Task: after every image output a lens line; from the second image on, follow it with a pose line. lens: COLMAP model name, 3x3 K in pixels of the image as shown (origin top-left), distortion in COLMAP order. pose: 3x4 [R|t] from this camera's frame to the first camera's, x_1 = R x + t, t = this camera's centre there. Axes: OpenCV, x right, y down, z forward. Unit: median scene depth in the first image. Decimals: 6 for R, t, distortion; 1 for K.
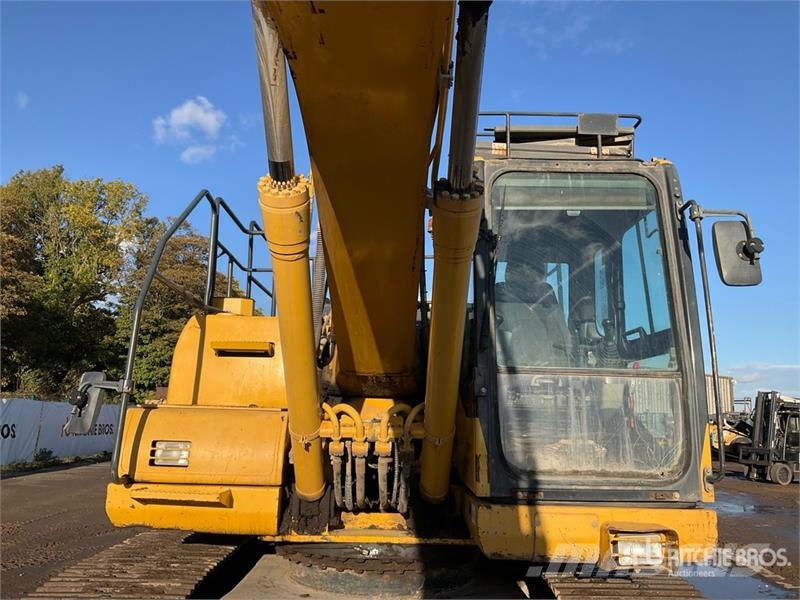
lens RADIAL K [[656.5, 0, 400.0], [0, 656.5, 300.0], [0, 0, 1]] dist [0.108666, -0.219989]
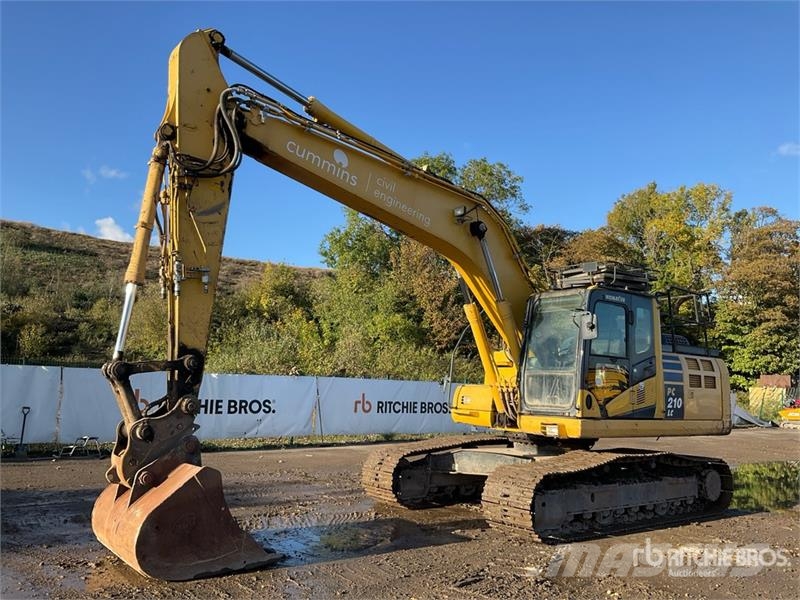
lens RADIAL K [[656.5, 0, 400.0], [0, 656.5, 300.0], [0, 0, 1]] dist [0.108666, -0.219989]
pose [[0.607927, -0.111784, -0.786084, 1.847583], [0.124772, 0.991189, -0.044457, -0.131920], [0.784128, -0.071055, 0.616519, -1.065722]]
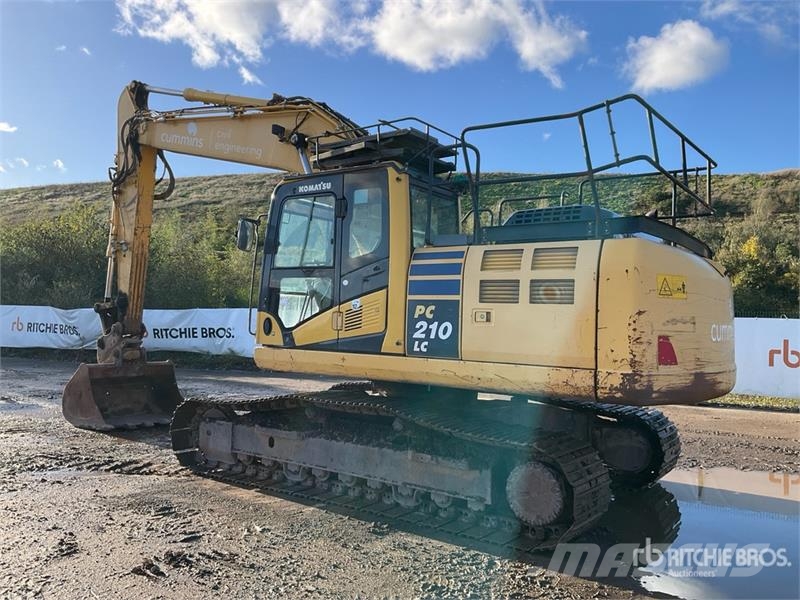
lens RADIAL K [[656.5, 0, 400.0], [0, 656.5, 300.0], [0, 0, 1]] dist [0.108666, -0.219989]
pose [[-0.584454, -0.068018, -0.808571, 1.563659], [0.104442, 0.981886, -0.158091, 0.984129], [0.804677, -0.176845, -0.566763, 5.133855]]
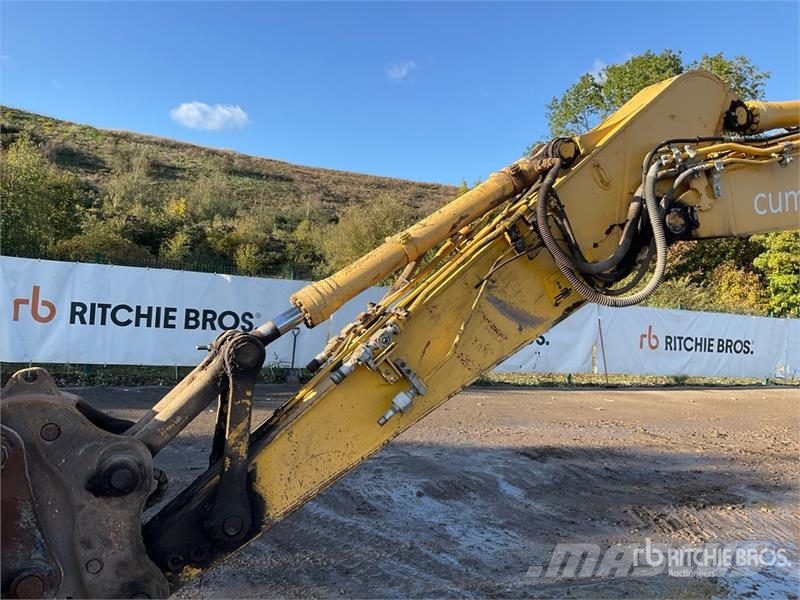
lens RADIAL K [[656.5, 0, 400.0], [0, 656.5, 300.0], [0, 0, 1]] dist [0.108666, -0.219989]
pose [[0.389393, -0.007836, -0.921038, 0.793024], [0.108822, 0.993352, 0.037556, -0.167222], [0.914621, -0.114853, 0.387657, -1.245950]]
